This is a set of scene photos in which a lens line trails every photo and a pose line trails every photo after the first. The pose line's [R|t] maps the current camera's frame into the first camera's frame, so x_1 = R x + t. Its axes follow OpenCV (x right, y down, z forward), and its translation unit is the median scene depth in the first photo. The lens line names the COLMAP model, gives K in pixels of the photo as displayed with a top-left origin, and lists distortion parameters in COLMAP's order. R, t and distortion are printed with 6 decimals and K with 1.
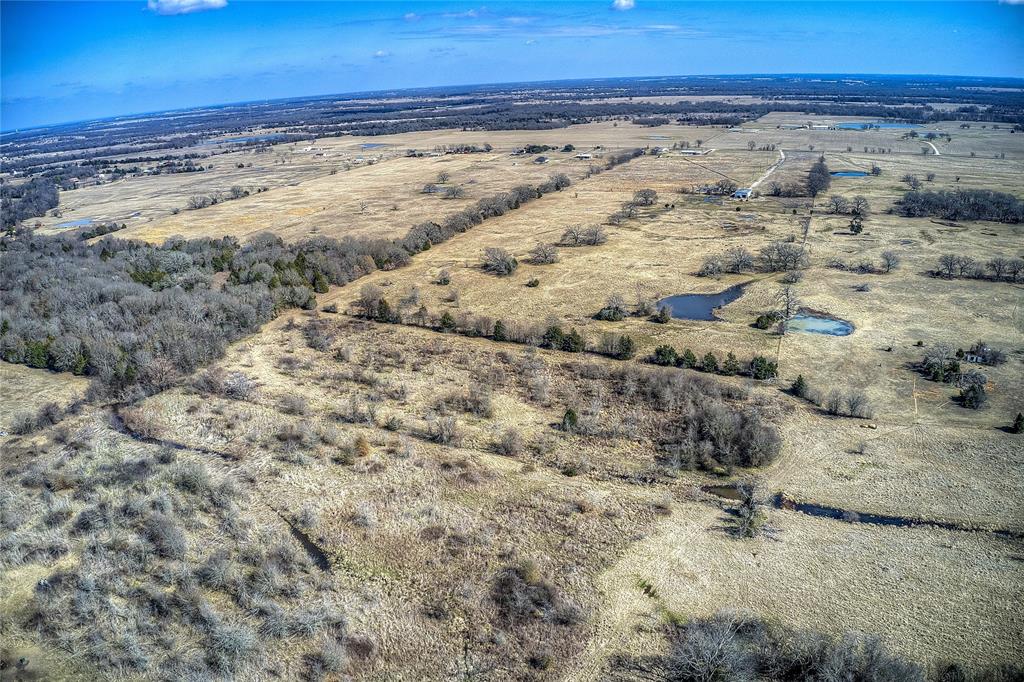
lens RADIAL K [[808.2, 0, 504.3], [0, 808.2, 331.9], [0, 0, 1]] dist [-0.182760, 0.005702]
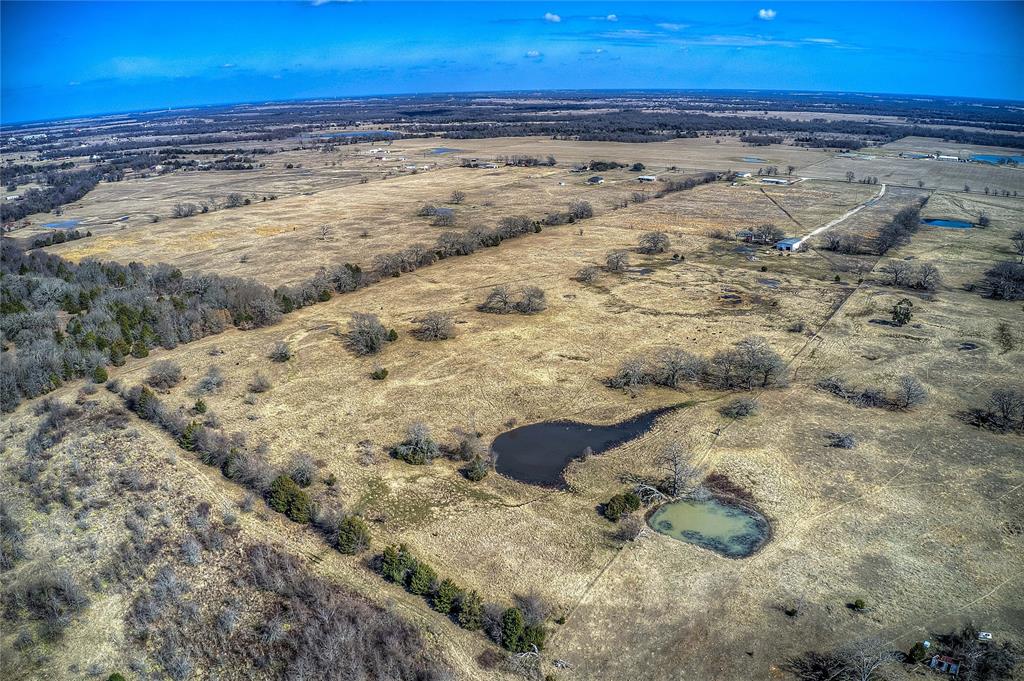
lens RADIAL K [[776.1, 0, 512.0], [0, 776.1, 340.5], [0, 0, 1]] dist [-0.160472, 0.005587]
pose [[0.980010, 0.092289, -0.176247, 0.118694], [-0.088702, 0.995661, 0.028140, -0.052310], [0.178079, -0.011944, 0.983944, 0.140285]]
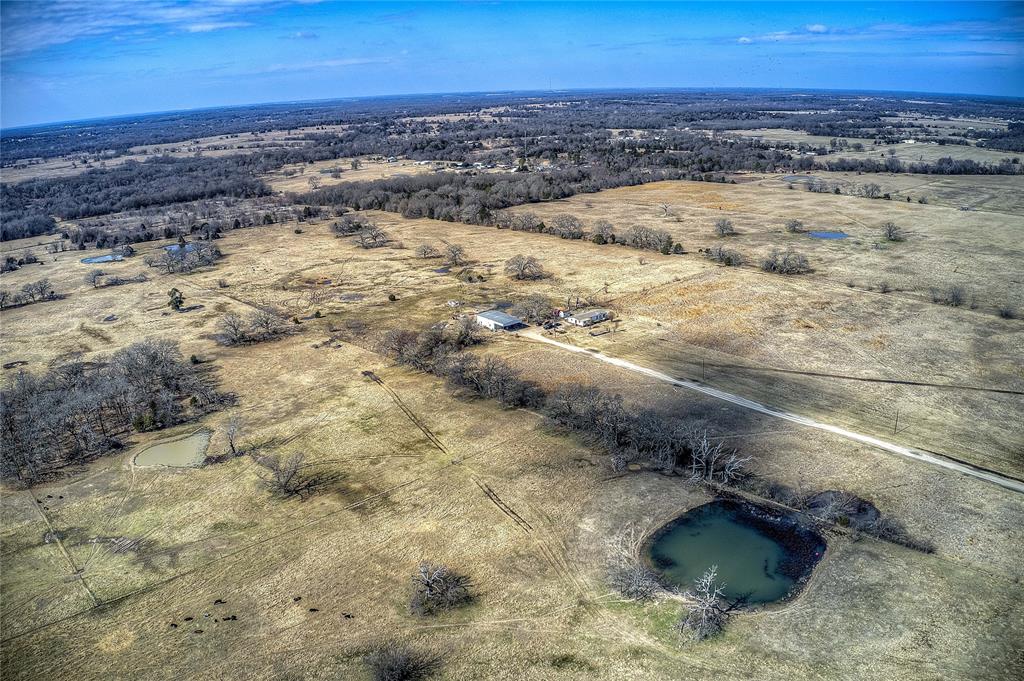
lens RADIAL K [[838.9, 0, 512.0], [0, 838.9, 340.5], [0, 0, 1]] dist [-0.195140, 0.010794]
pose [[-0.421676, 0.323659, -0.847015, 0.532849], [-0.228861, 0.865892, 0.444808, -0.284366], [0.877389, 0.381413, -0.291053, 0.810687]]
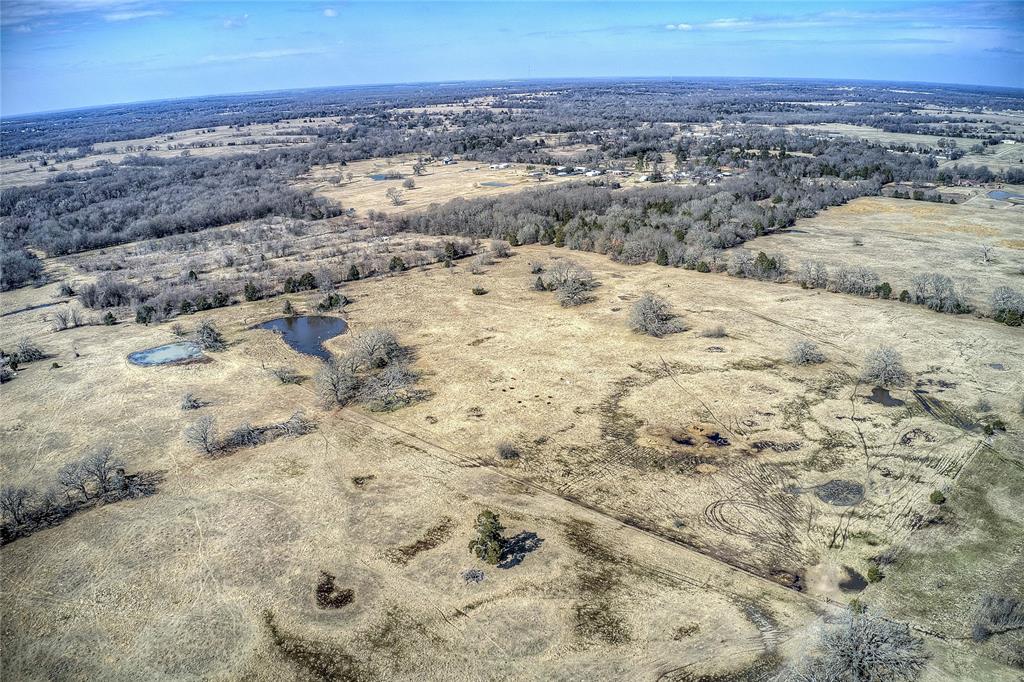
lens RADIAL K [[808.2, 0, 504.3], [0, 808.2, 331.9], [0, 0, 1]] dist [-0.182760, 0.005702]
pose [[-0.342326, 0.343002, -0.874736, 0.379007], [-0.243988, 0.866596, 0.435294, -0.191472], [0.907349, 0.362437, -0.212971, 0.547531]]
